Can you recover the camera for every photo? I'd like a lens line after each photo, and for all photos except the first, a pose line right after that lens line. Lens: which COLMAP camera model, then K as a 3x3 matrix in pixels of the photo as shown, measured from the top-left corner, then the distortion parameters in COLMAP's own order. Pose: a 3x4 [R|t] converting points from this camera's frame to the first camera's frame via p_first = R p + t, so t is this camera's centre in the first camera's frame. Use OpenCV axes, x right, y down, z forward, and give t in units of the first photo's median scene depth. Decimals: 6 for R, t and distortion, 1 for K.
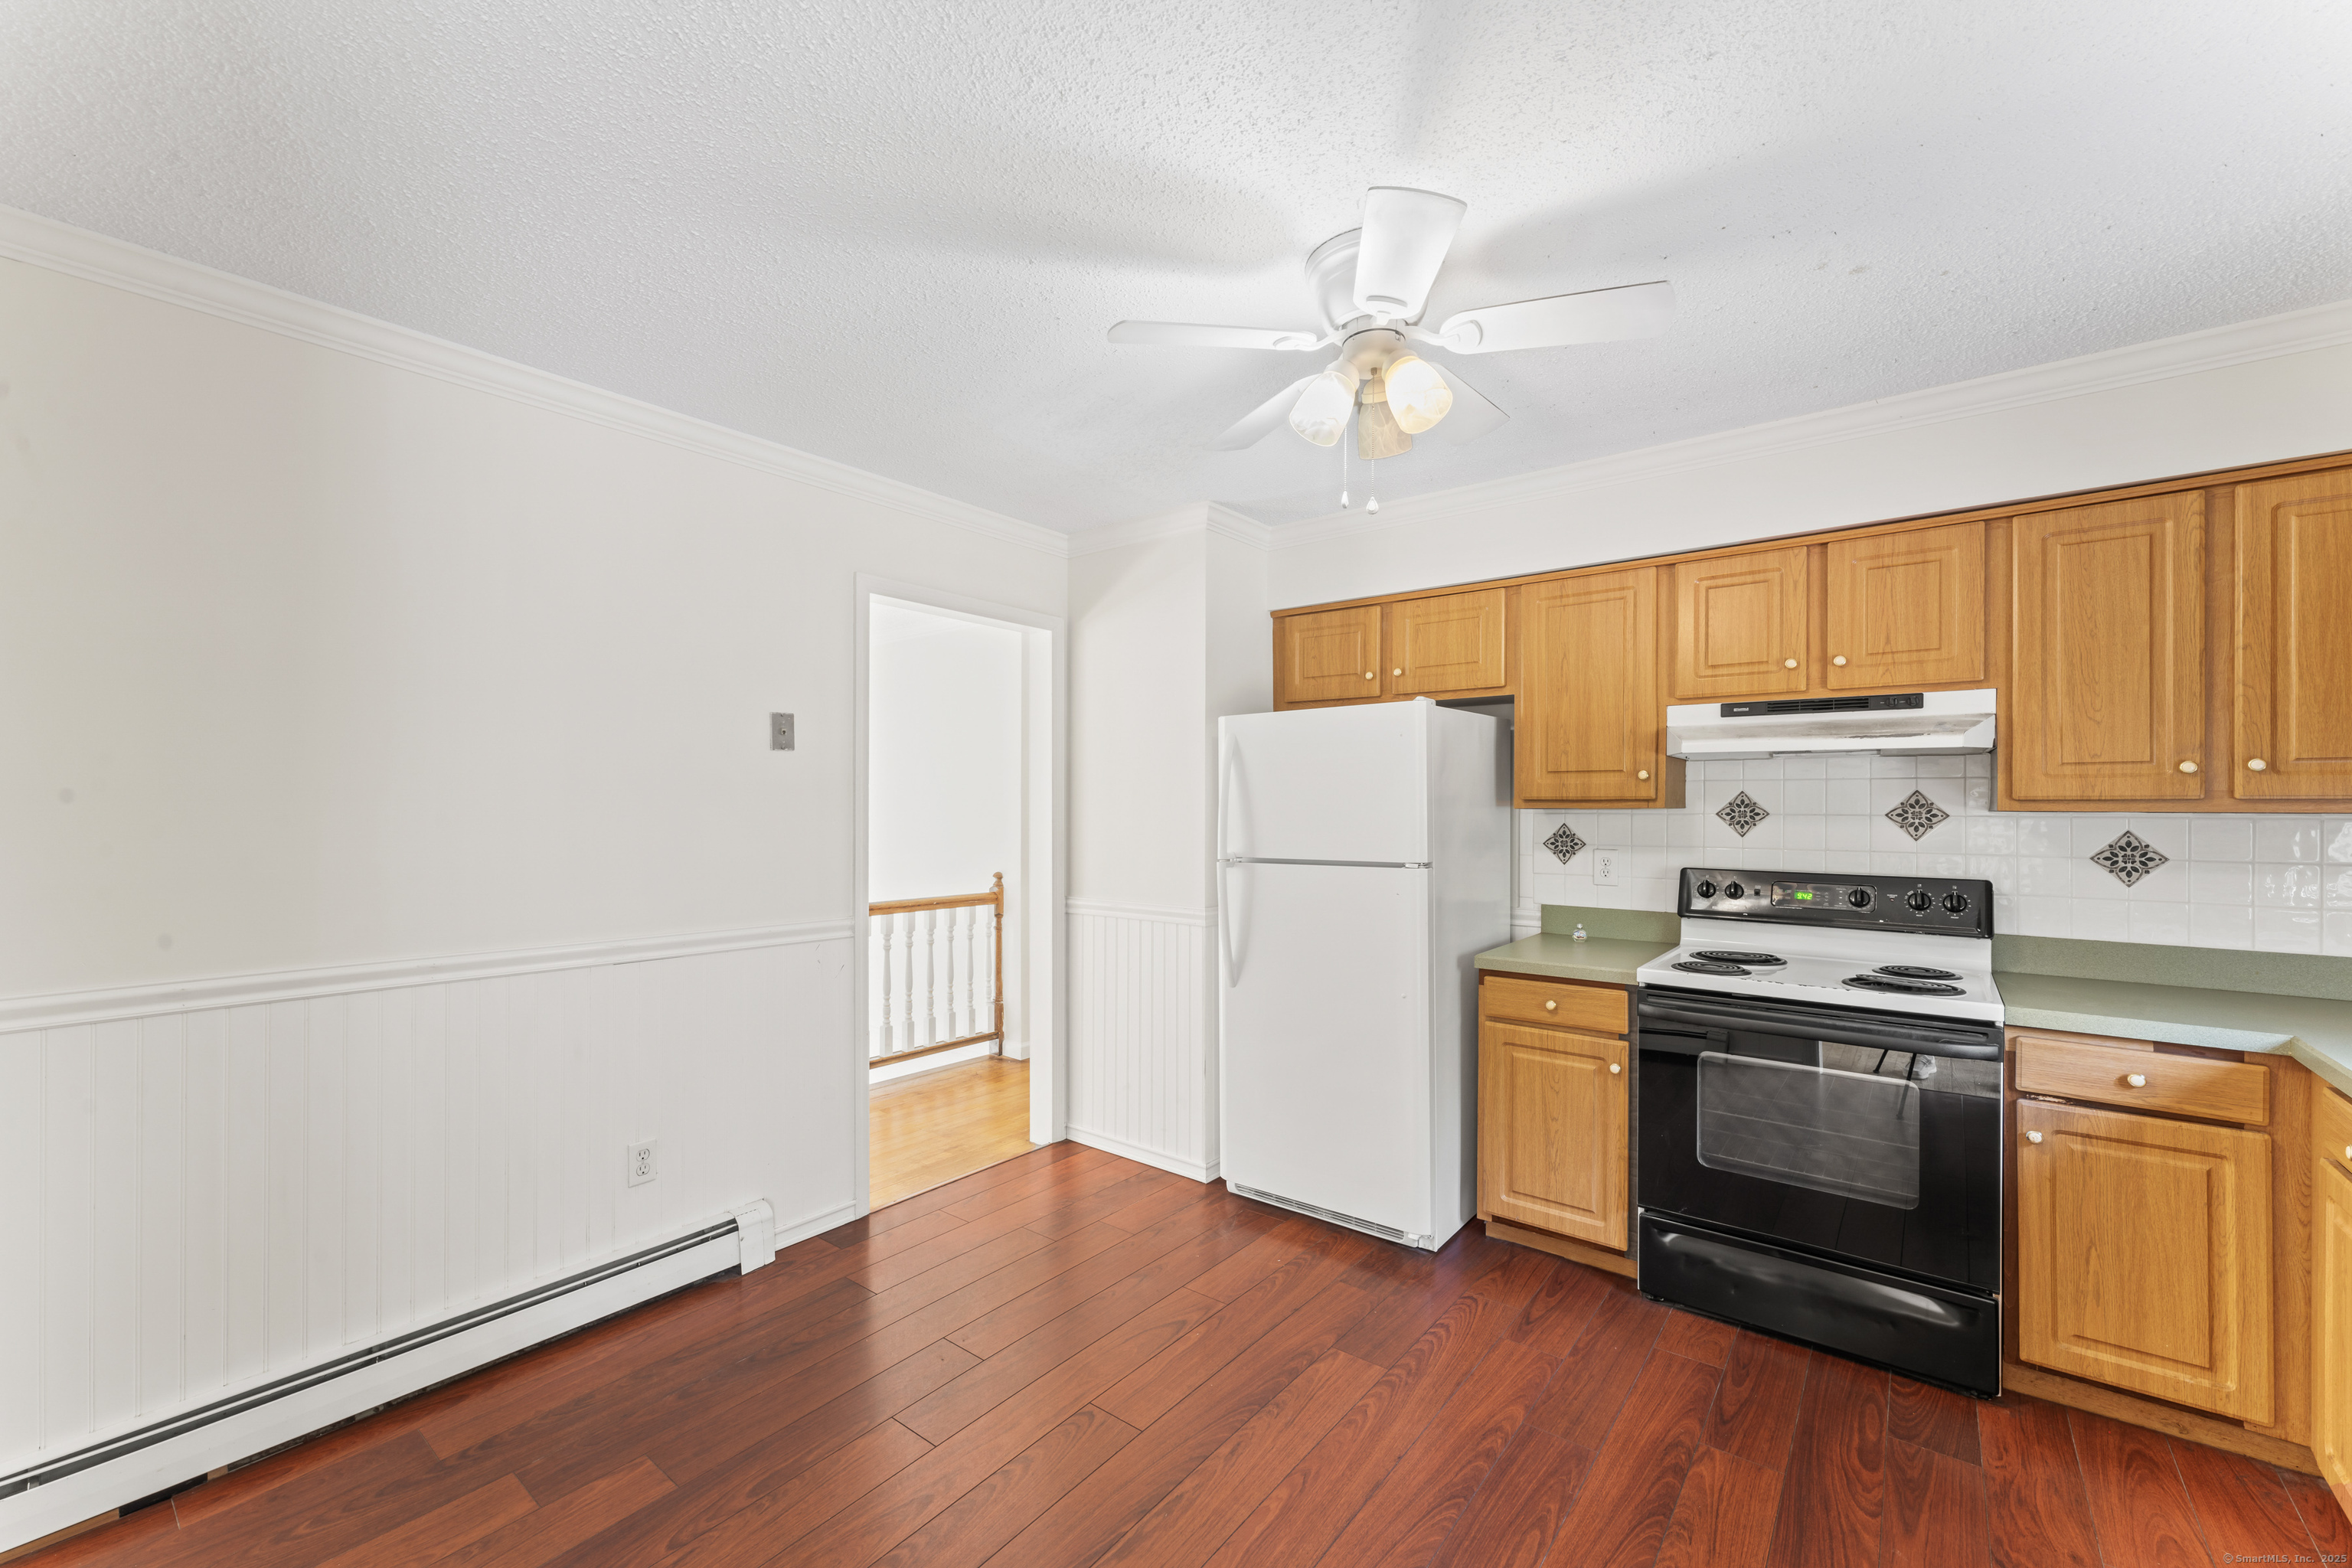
lens RADIAL K [[945.7, 0, 1173.6], [0, 945.7, 800.6], [0, 0, 1]] dist [0.000378, -0.000111]
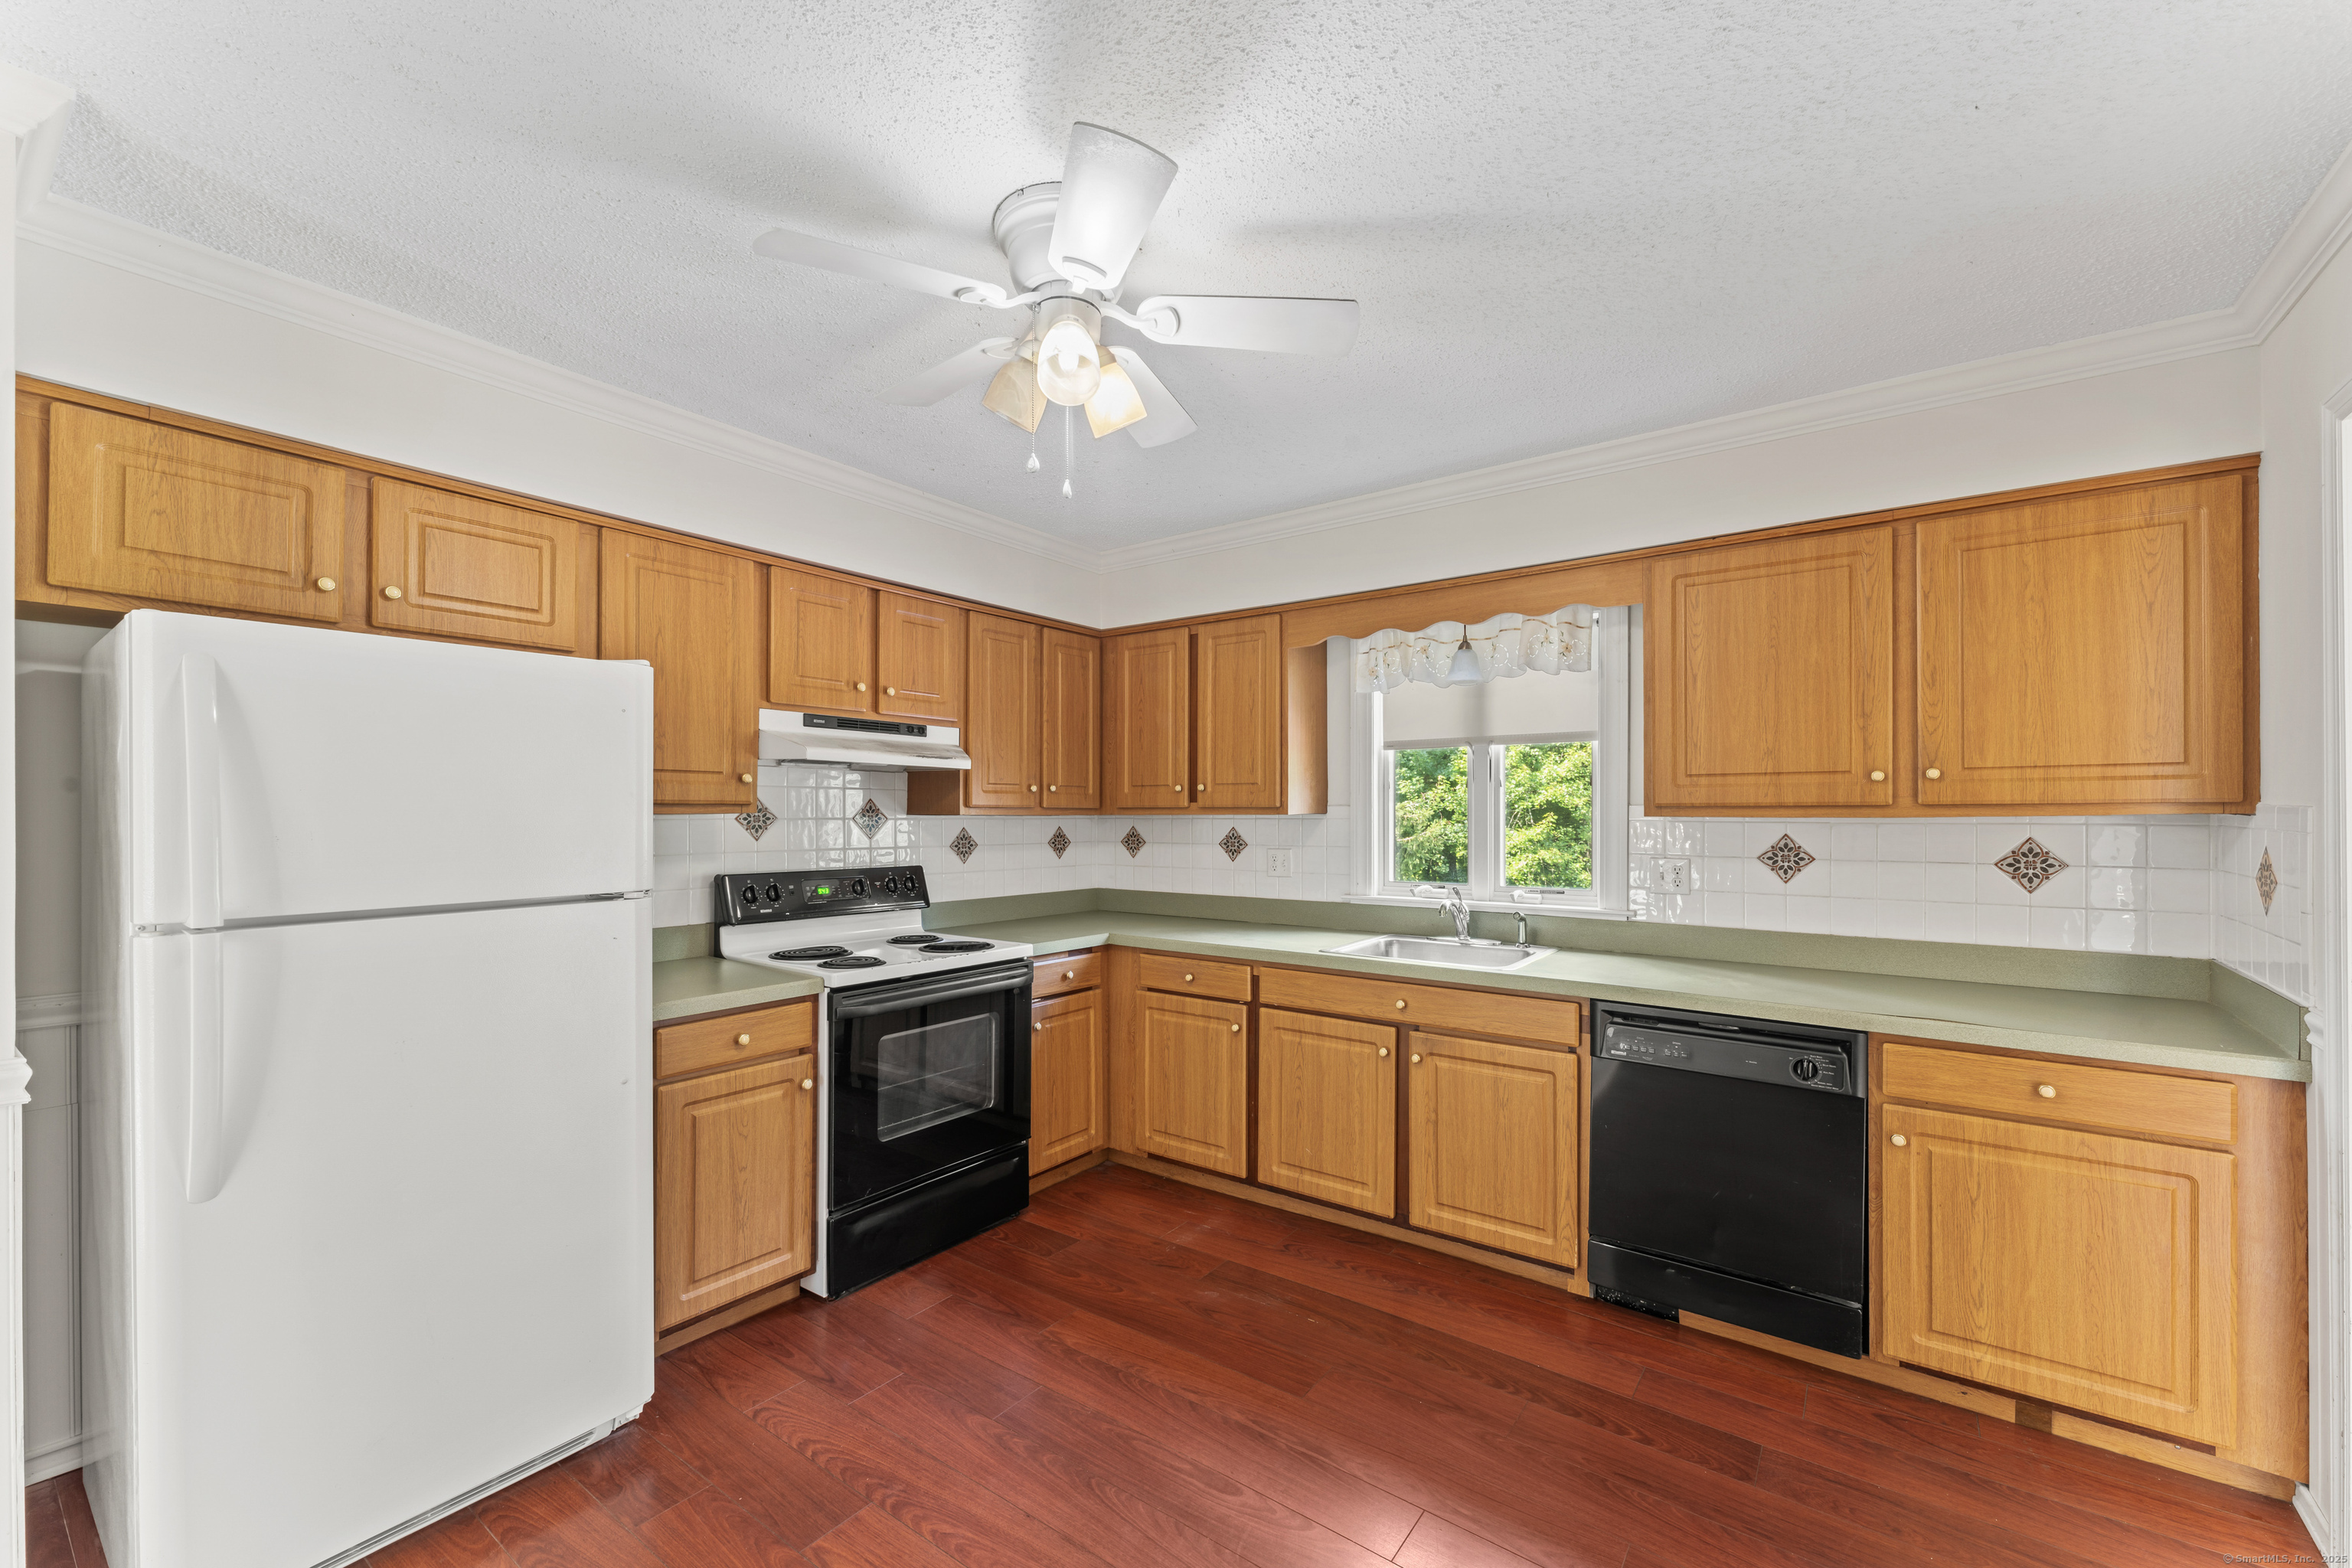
lens RADIAL K [[955.0, 0, 1180.7], [0, 955.0, 809.7], [0, 0, 1]] dist [0.000557, -0.000069]
pose [[-0.036373, 0.001071, 0.999338, -0.527214], [-0.008110, 0.999966, -0.001367, 0.002281], [-0.999305, -0.008155, -0.036363, 0.667970]]
